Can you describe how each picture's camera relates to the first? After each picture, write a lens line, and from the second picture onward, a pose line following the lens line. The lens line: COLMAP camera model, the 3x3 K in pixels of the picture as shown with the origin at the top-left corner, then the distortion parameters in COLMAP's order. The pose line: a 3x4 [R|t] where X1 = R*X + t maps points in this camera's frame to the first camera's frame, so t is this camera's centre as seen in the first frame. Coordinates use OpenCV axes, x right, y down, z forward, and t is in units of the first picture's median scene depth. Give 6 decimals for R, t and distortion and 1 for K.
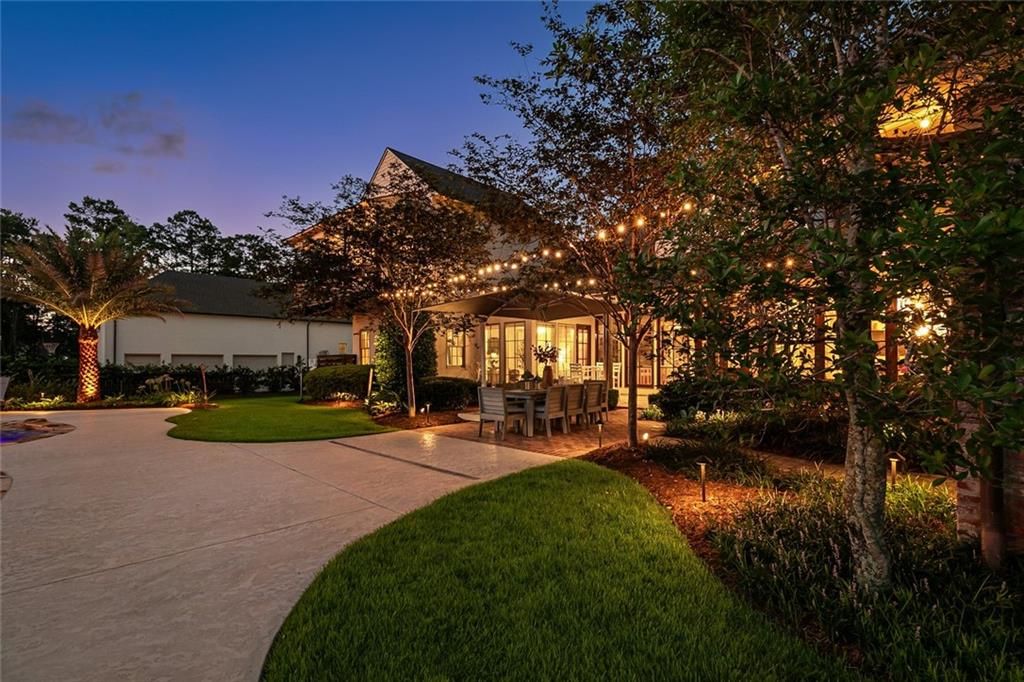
lens RADIAL K [[459.6, 0, 511.3], [0, 459.6, 354.1], [0, 0, 1]] dist [0.003605, 0.000501]
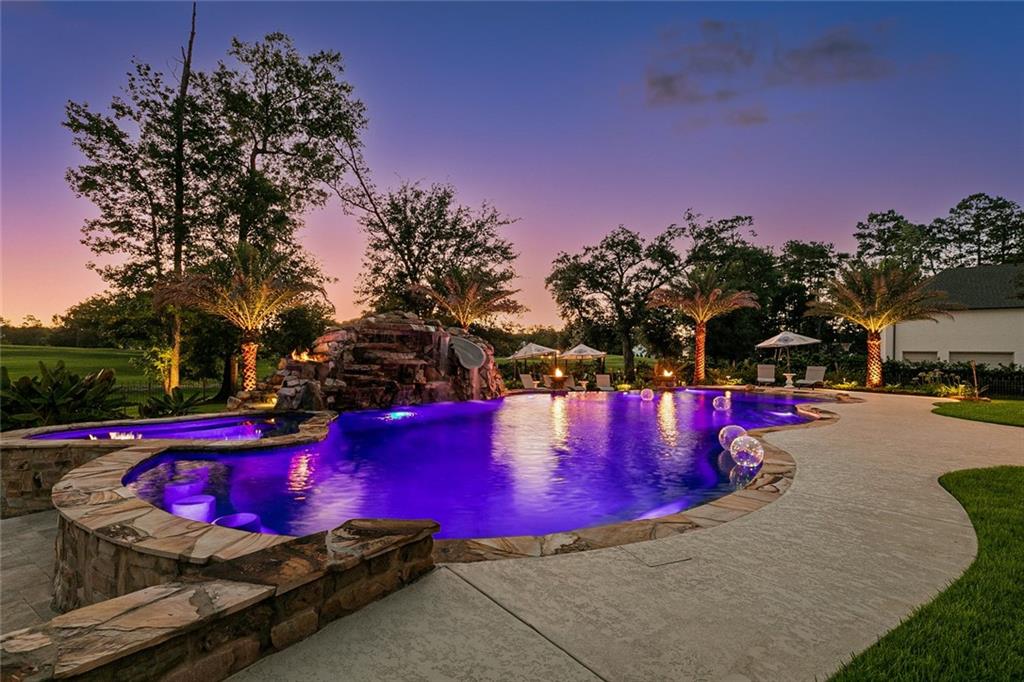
lens RADIAL K [[459.6, 0, 511.3], [0, 459.6, 354.1], [0, 0, 1]] dist [0.003605, 0.000501]
pose [[0.165069, 0.002542, -0.986279, 0.170260], [0.001920, 0.999994, 0.002898, 0.001161], [0.986280, -0.002372, 0.165063, -0.193662]]
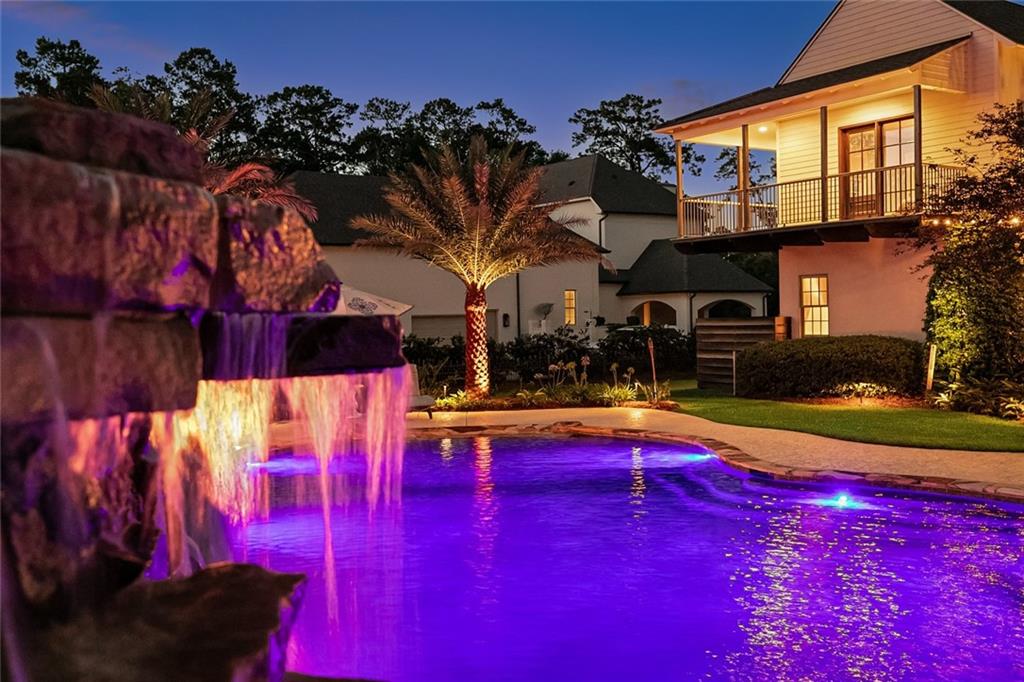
lens RADIAL K [[984.4, 0, 485.7], [0, 984.4, 339.6], [0, 0, 1]] dist [-0.004893, 0.000240]
pose [[0.980215, -0.012098, -0.197567, -0.479023], [0.020952, 0.998864, 0.042789, -0.033357], [0.196825, -0.046082, 0.979355, -0.304595]]
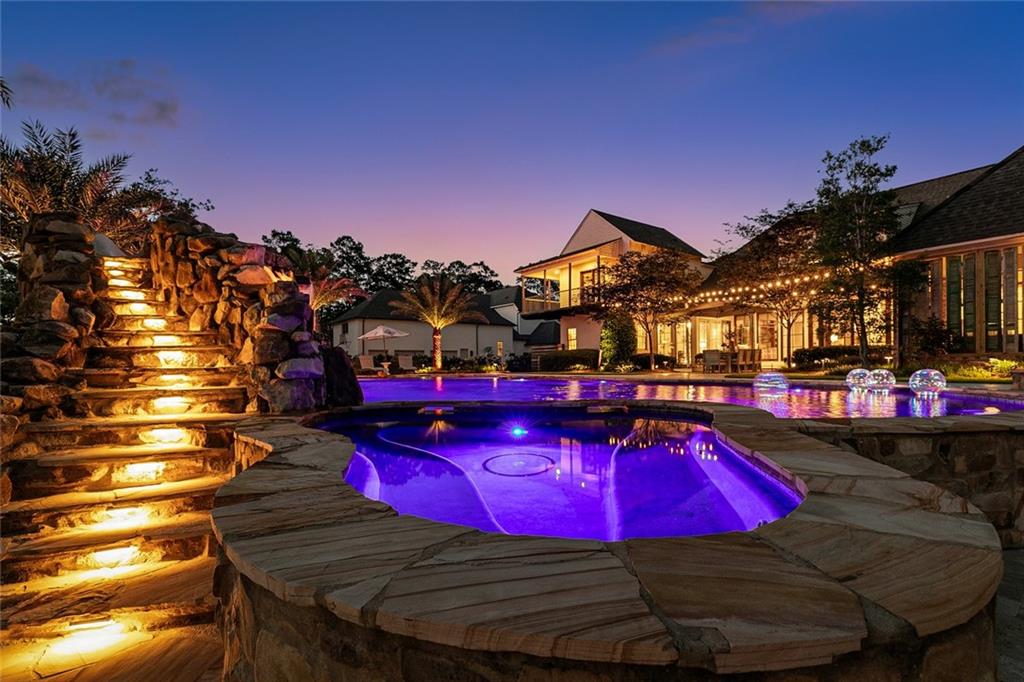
lens RADIAL K [[473.6, 0, 514.6], [0, 473.6, 360.4], [0, 0, 1]] dist [-0.000527, 0.000031]
pose [[0.988838, -0.011362, -0.148564, -0.272098], [0.012540, 0.999897, 0.007001, 0.042344], [0.148469, -0.008786, 0.988878, -0.576618]]
